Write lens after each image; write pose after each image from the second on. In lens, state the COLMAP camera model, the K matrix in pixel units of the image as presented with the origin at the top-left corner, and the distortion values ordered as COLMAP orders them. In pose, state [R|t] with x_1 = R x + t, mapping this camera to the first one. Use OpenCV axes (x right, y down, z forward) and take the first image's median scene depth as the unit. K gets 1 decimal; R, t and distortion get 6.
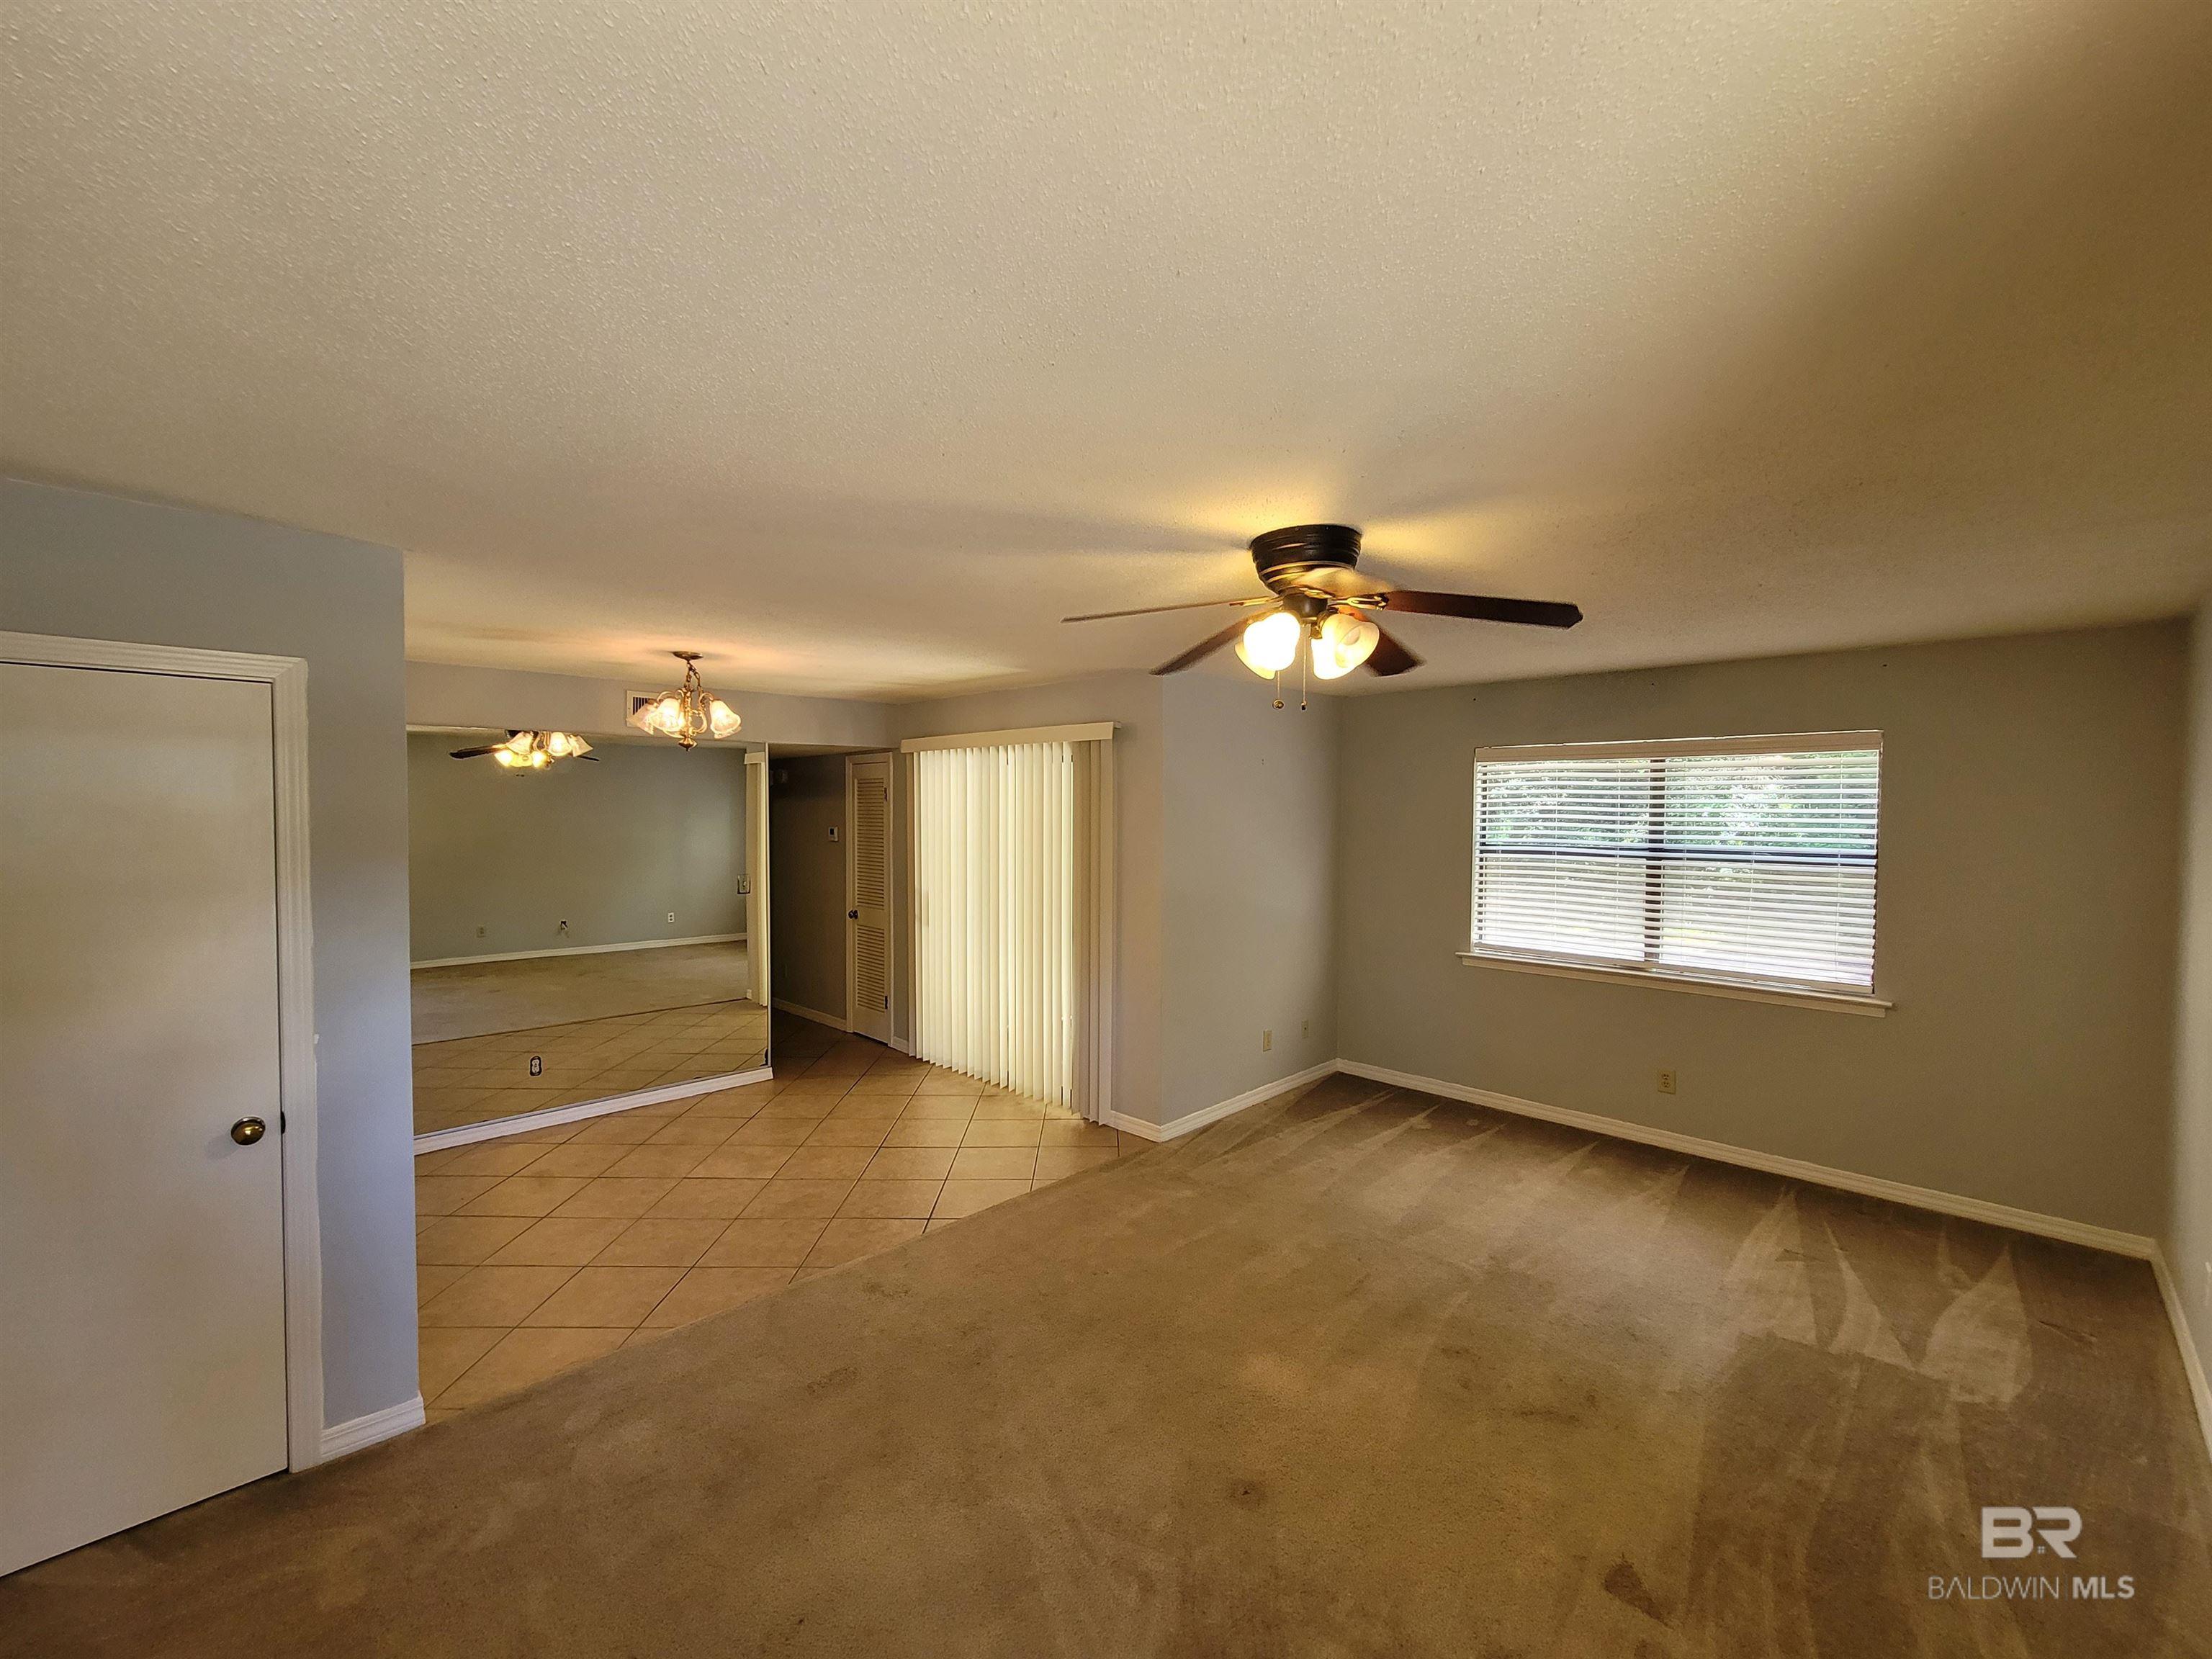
lens RADIAL K [[901.9, 0, 1106.0], [0, 901.9, 829.5], [0, 0, 1]] dist [-0.000229, 0.000000]
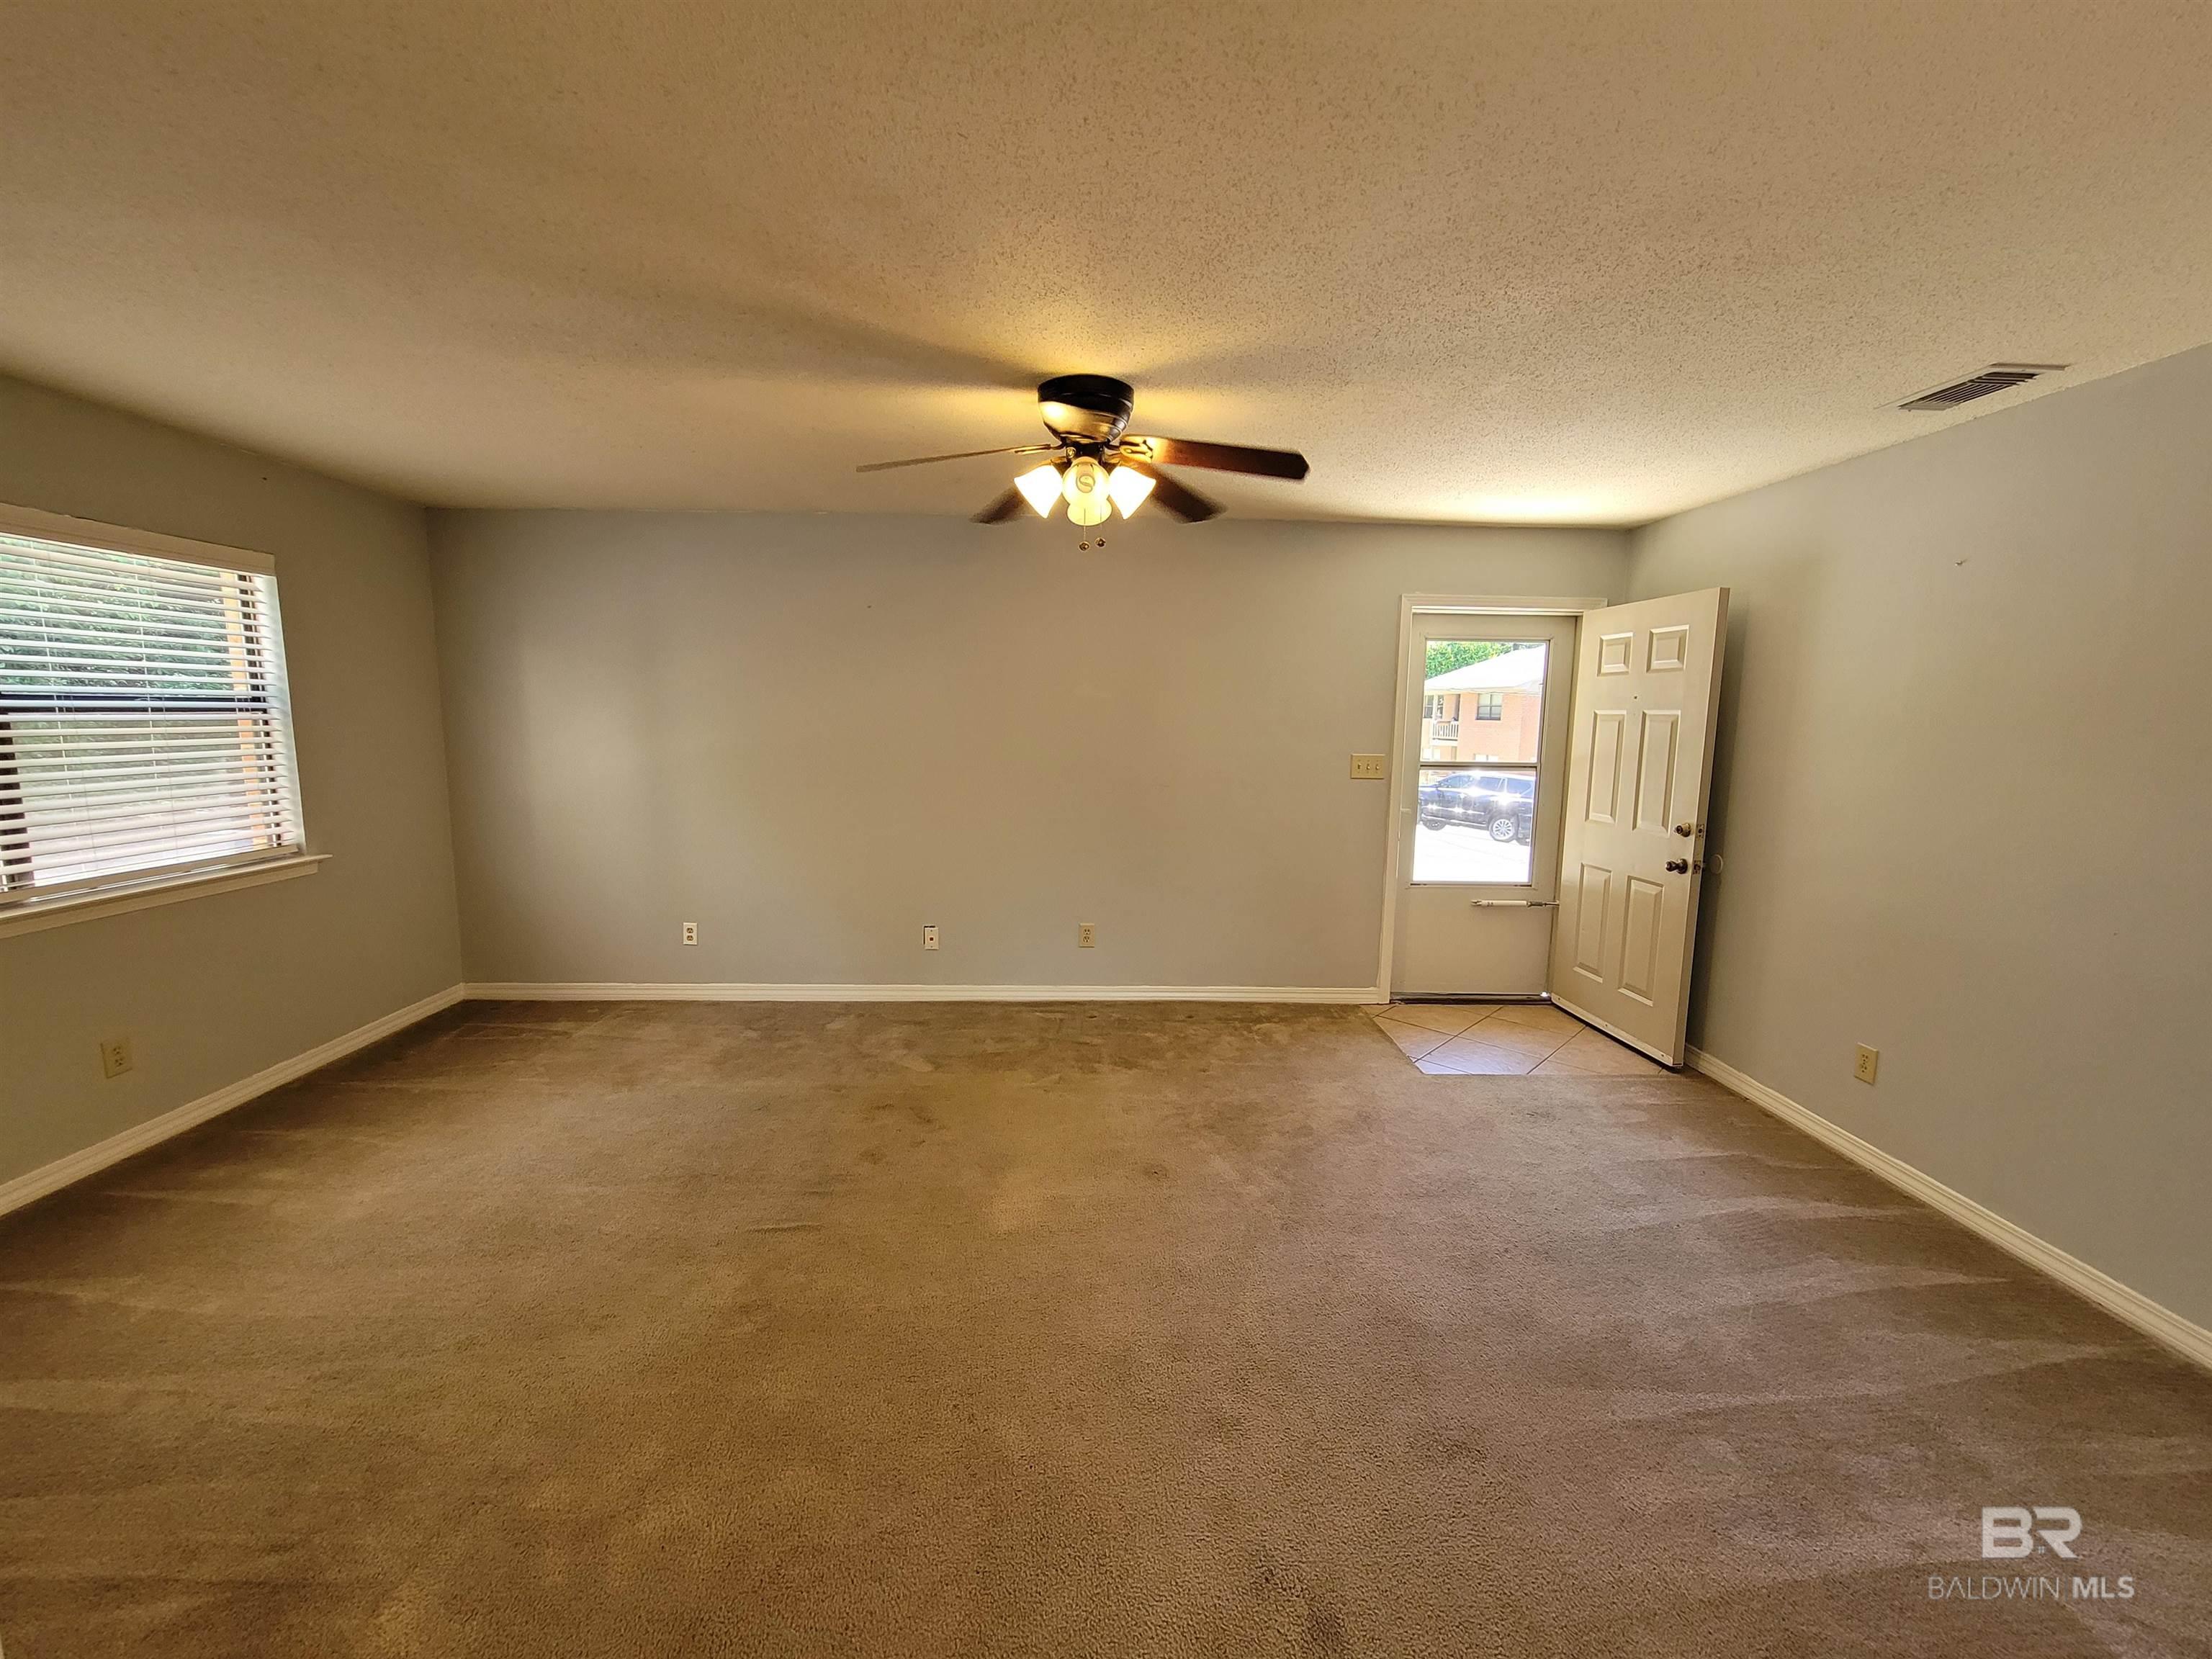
lens RADIAL K [[901.9, 0, 1106.0], [0, 901.9, 829.5], [0, 0, 1]] dist [-0.000229, 0.000000]
pose [[-0.707965, -0.102628, 0.698751, -0.341839], [0.008654, 0.988050, 0.153887, 0.025979], [-0.706194, 0.114994, -0.698617, 1.004049]]
